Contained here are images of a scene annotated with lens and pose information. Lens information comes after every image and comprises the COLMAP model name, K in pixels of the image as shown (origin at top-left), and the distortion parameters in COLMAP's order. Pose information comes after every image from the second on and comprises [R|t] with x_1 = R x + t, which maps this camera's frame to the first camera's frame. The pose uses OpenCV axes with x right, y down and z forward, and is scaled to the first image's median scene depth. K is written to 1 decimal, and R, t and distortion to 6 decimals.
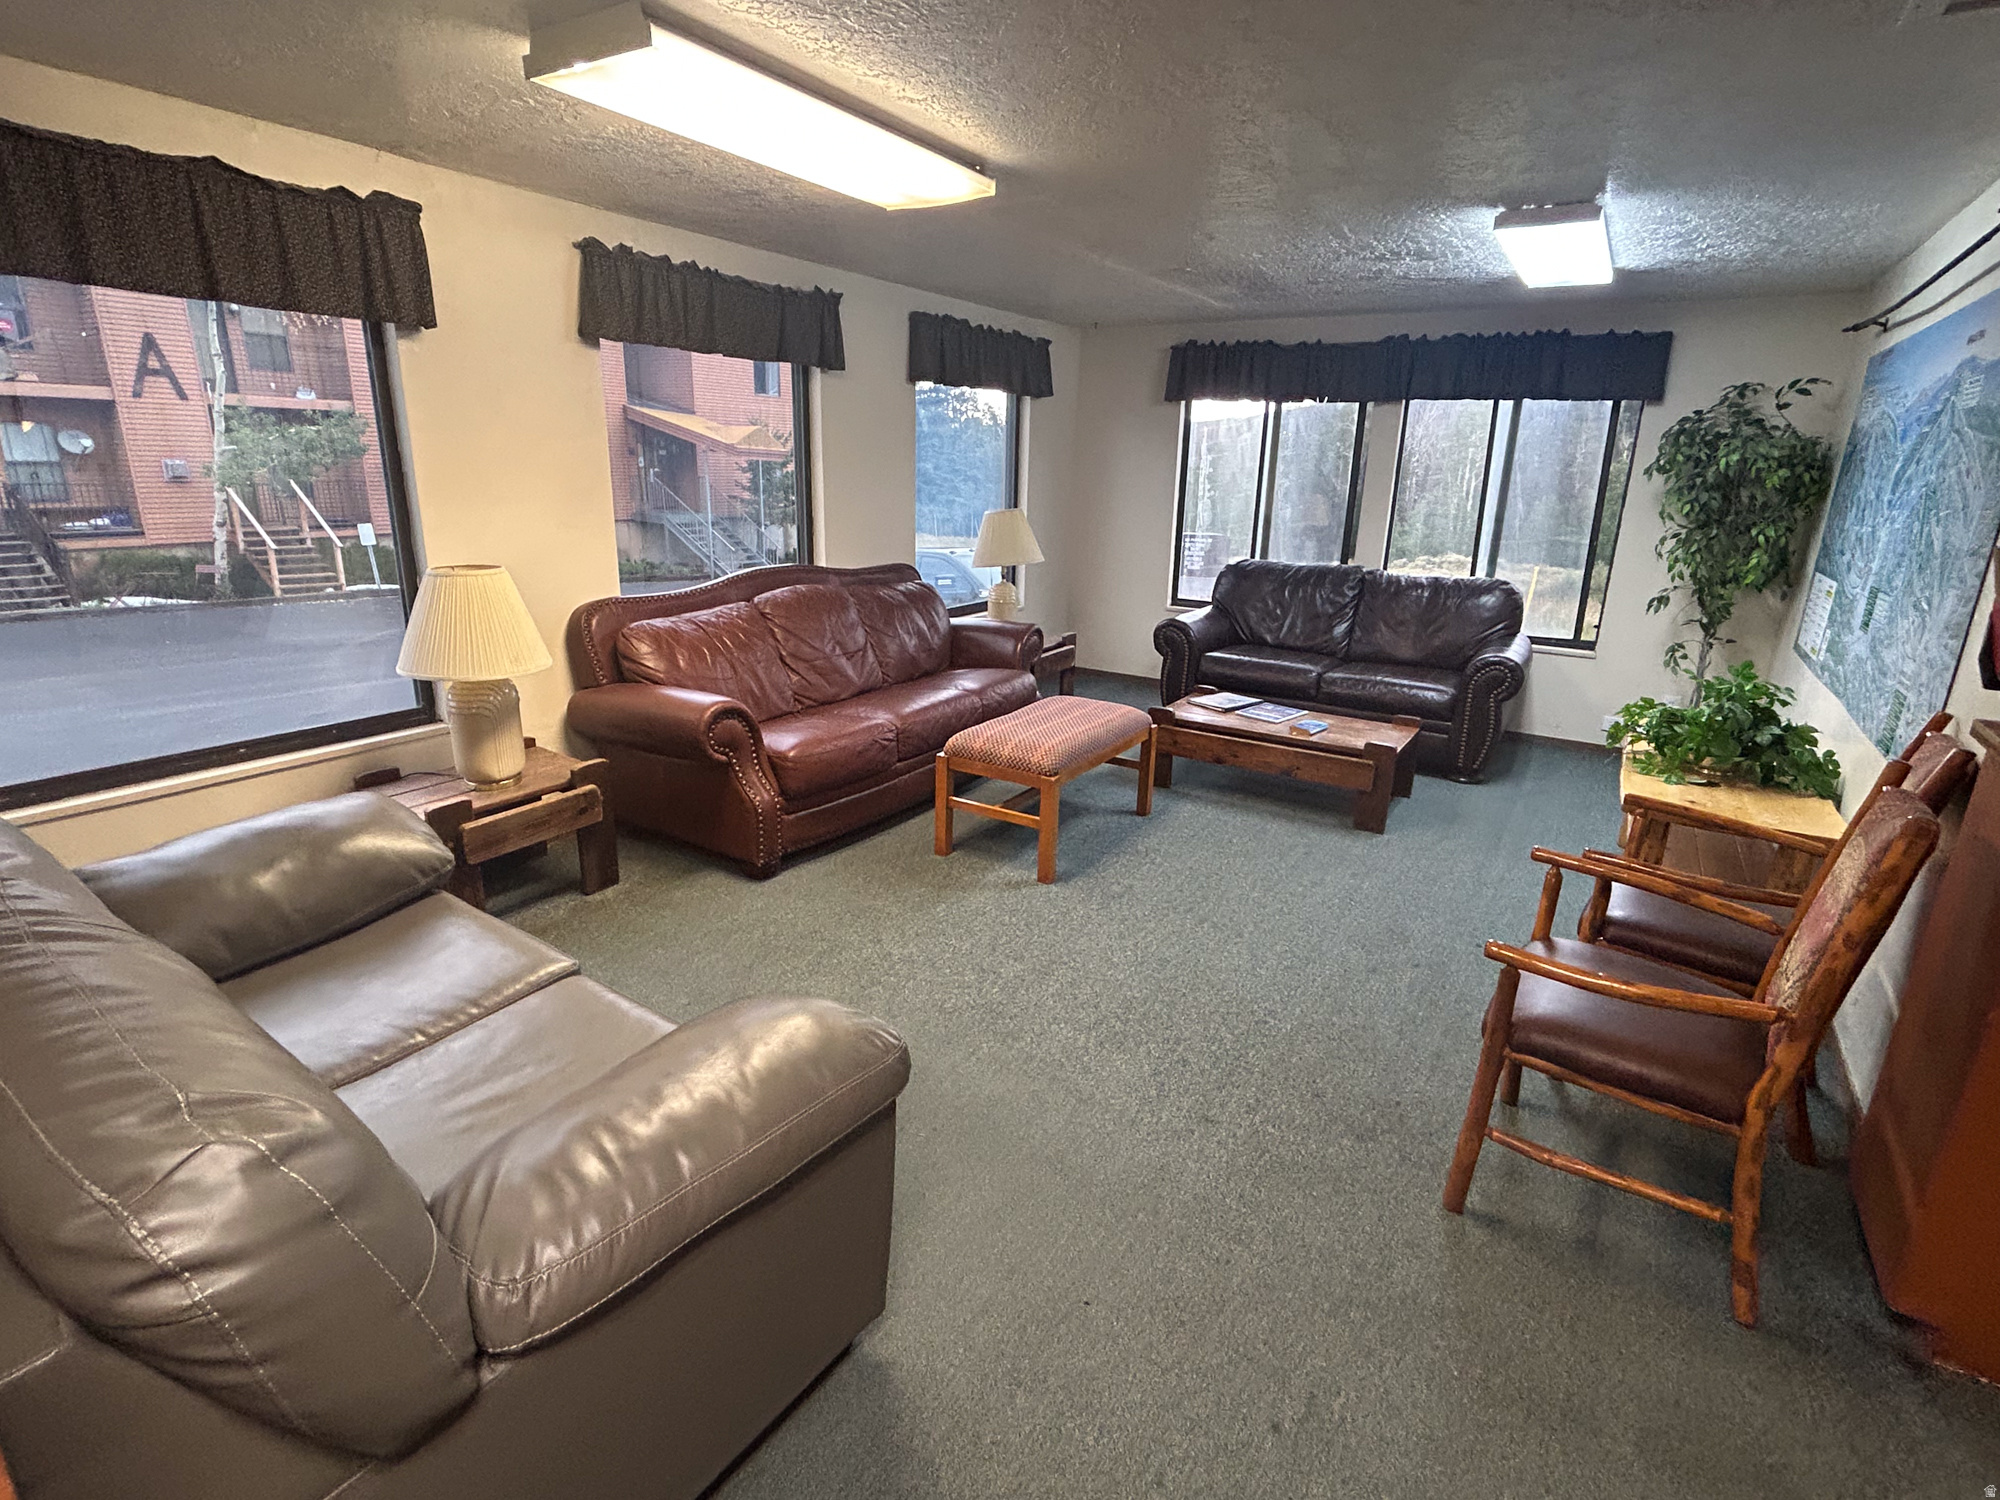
lens RADIAL K [[993.2, 0, 1002.9], [0, 993.2, 754.6], [0, 0, 1]] dist [0.000038, 0.000725]
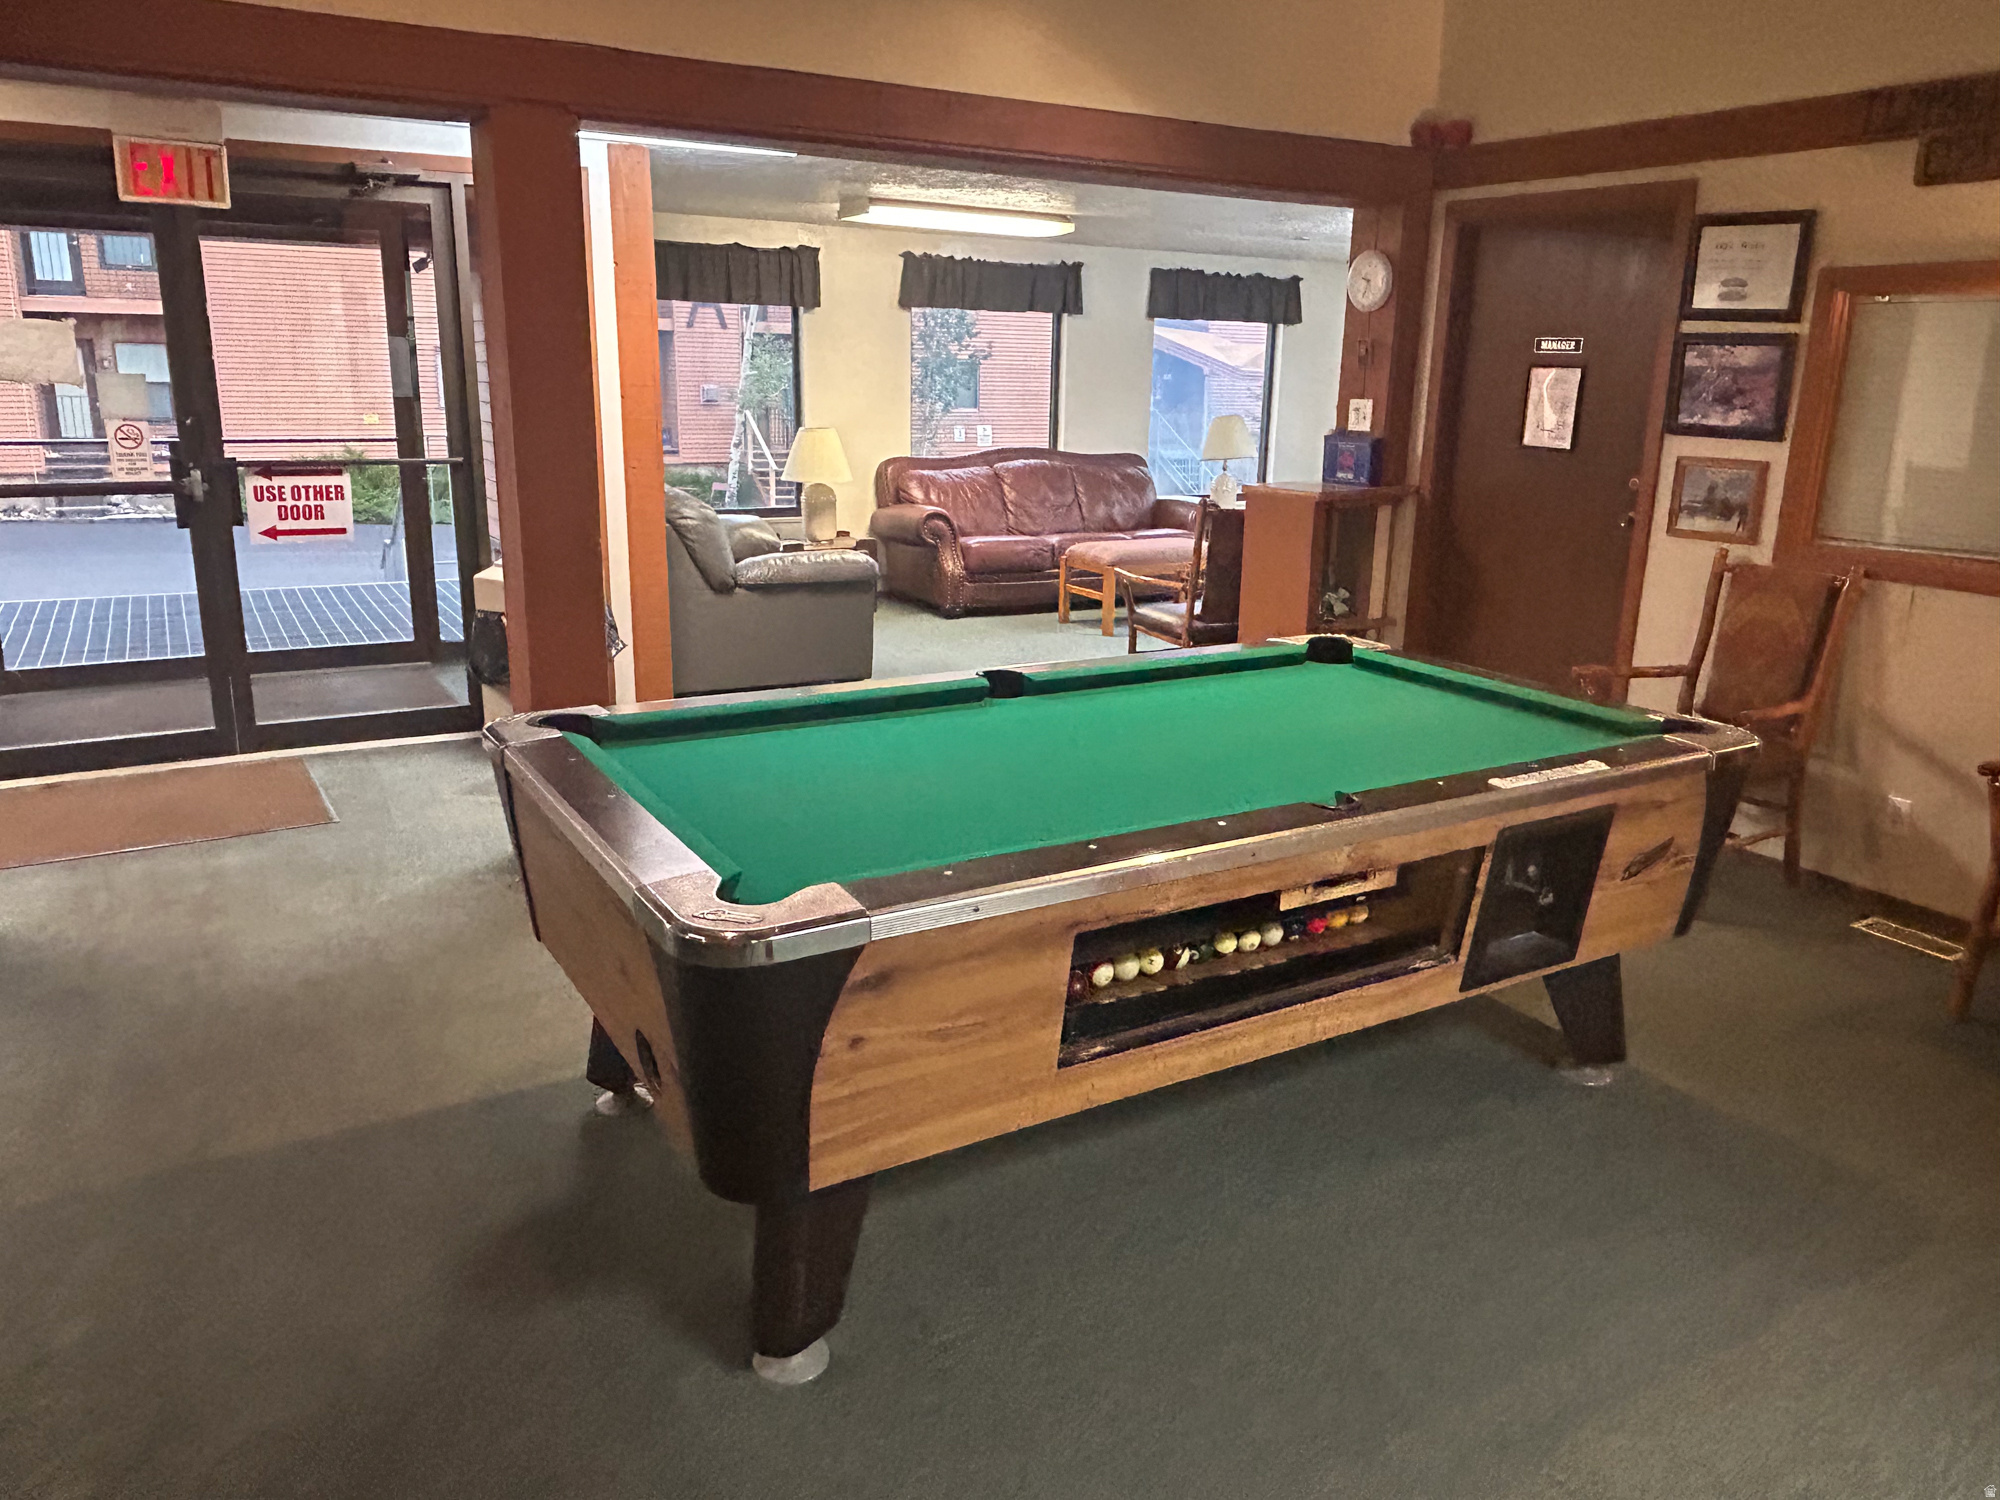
lens RADIAL K [[1406.7, 0, 998.9], [0, 1406.7, 747.3], [0, 0, 1]] dist [0.053423, 0.001135]
pose [[0.887336, 0.113790, -0.446863, 0.753914], [-0.131667, 0.991253, -0.009038, 0.285136], [0.441926, 0.066856, 0.894557, -0.892208]]
